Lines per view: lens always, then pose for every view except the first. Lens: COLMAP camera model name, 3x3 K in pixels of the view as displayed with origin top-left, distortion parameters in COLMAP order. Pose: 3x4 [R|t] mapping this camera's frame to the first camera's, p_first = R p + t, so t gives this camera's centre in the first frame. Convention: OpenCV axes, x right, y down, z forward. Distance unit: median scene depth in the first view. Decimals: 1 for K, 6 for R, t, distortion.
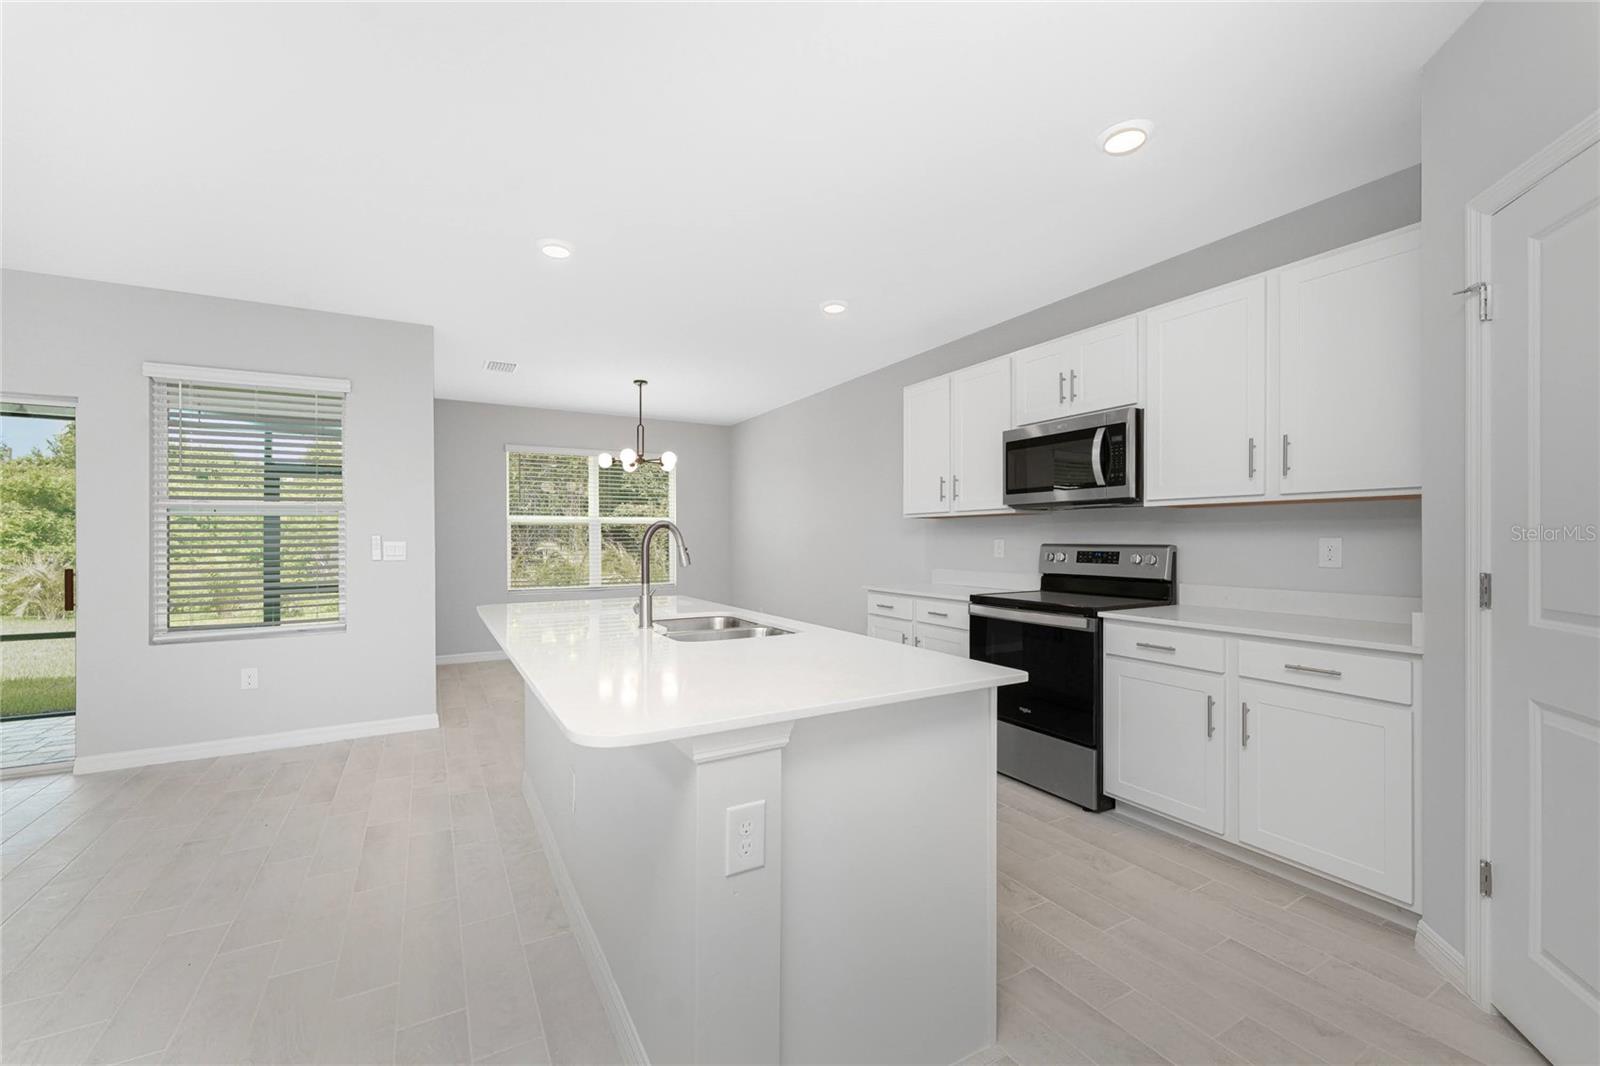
lens RADIAL K [[662.5, 0, 800.0], [0, 662.5, 533.0], [0, 0, 1]] dist [-0.000184, -0.000055]
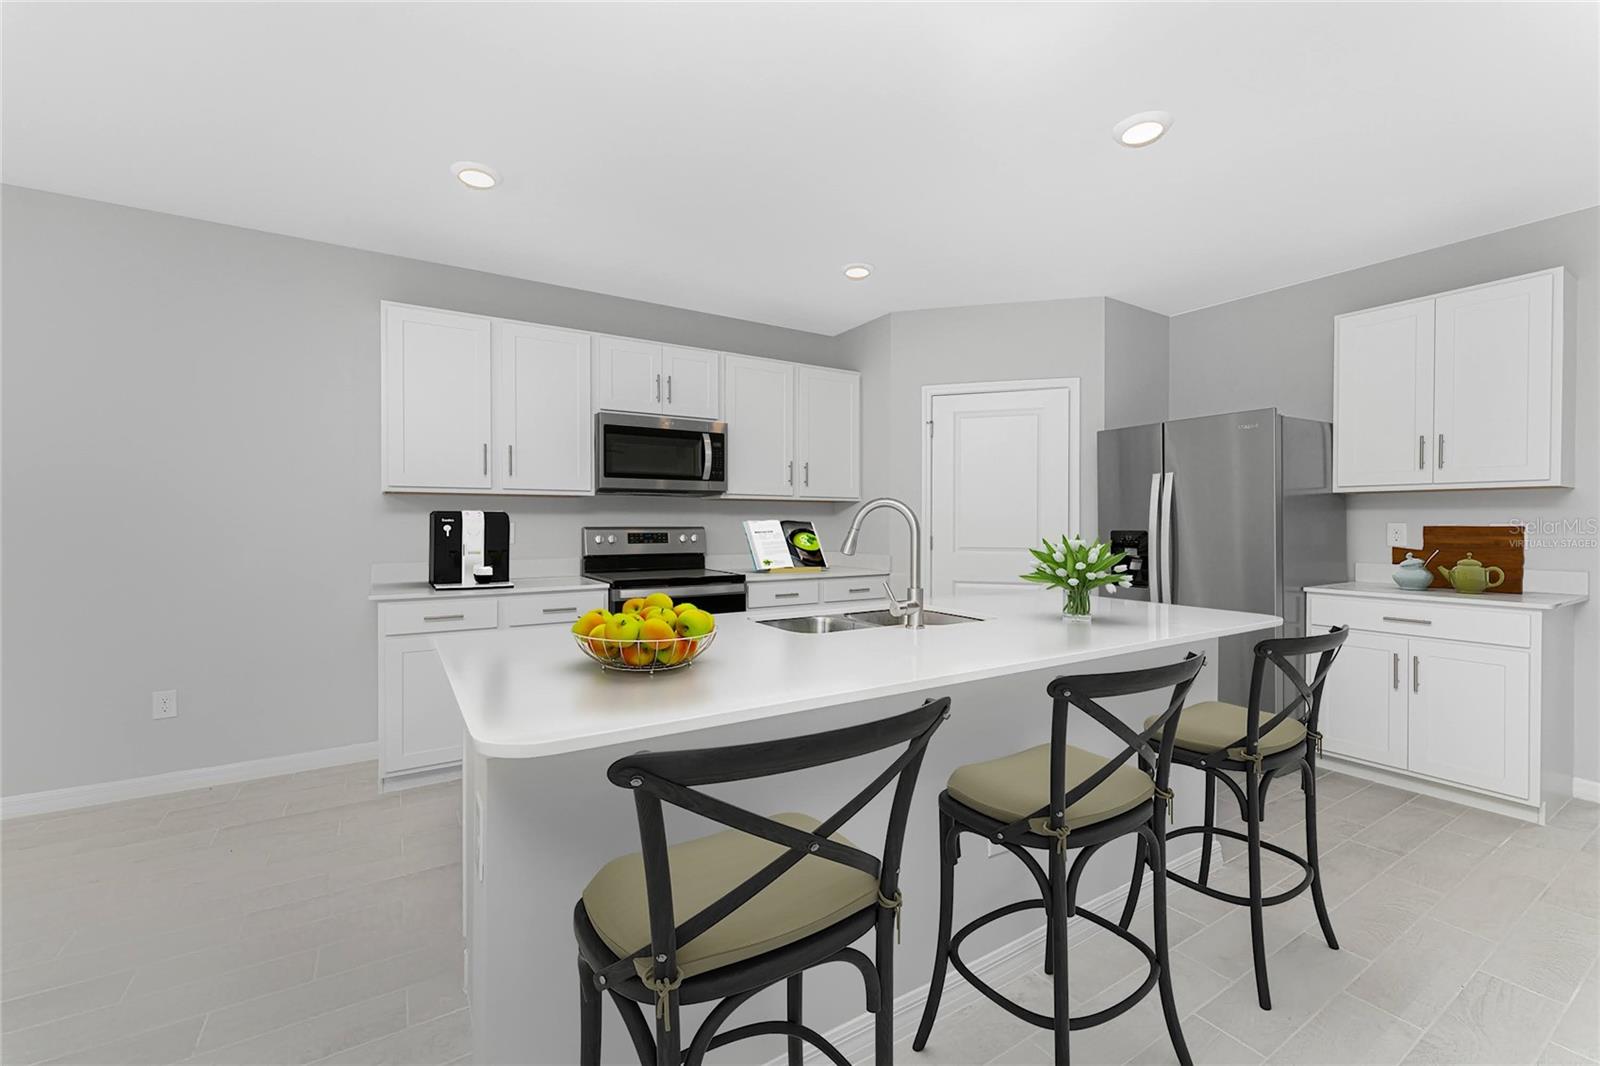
lens RADIAL K [[662.5, 0, 800.0], [0, 662.5, 533.0], [0, 0, 1]] dist [-0.000184, -0.000055]
pose [[-0.059837, -0.016586, 0.998070, -0.736106], [-0.011870, 0.999803, 0.015904, 0.006076], [-0.998138, -0.010895, -0.060022, 0.815545]]
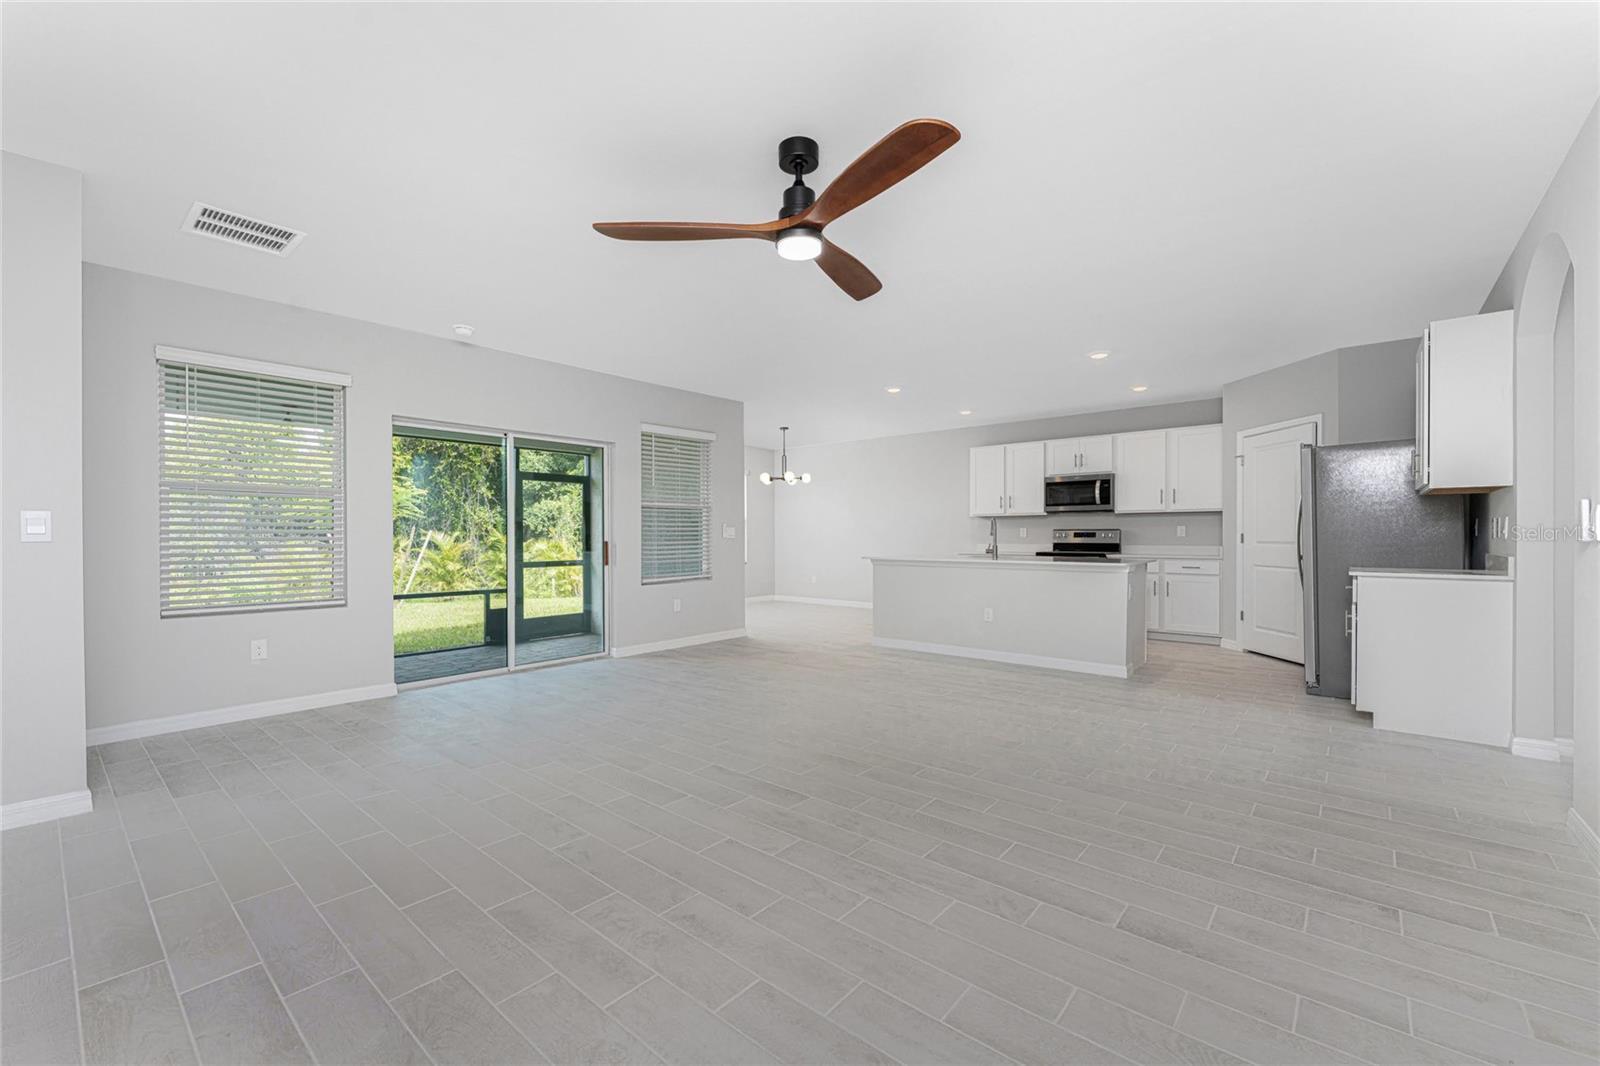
lens RADIAL K [[649.7, 0, 800.0], [0, 649.7, 533.0], [0, 0, 1]] dist [0.000266, 0.000020]
pose [[0.933406, 0.010651, 0.358664, -1.284875], [-0.011644, 0.999932, 0.000609, 0.040256], [-0.358633, -0.004744, 0.933467, -0.749796]]
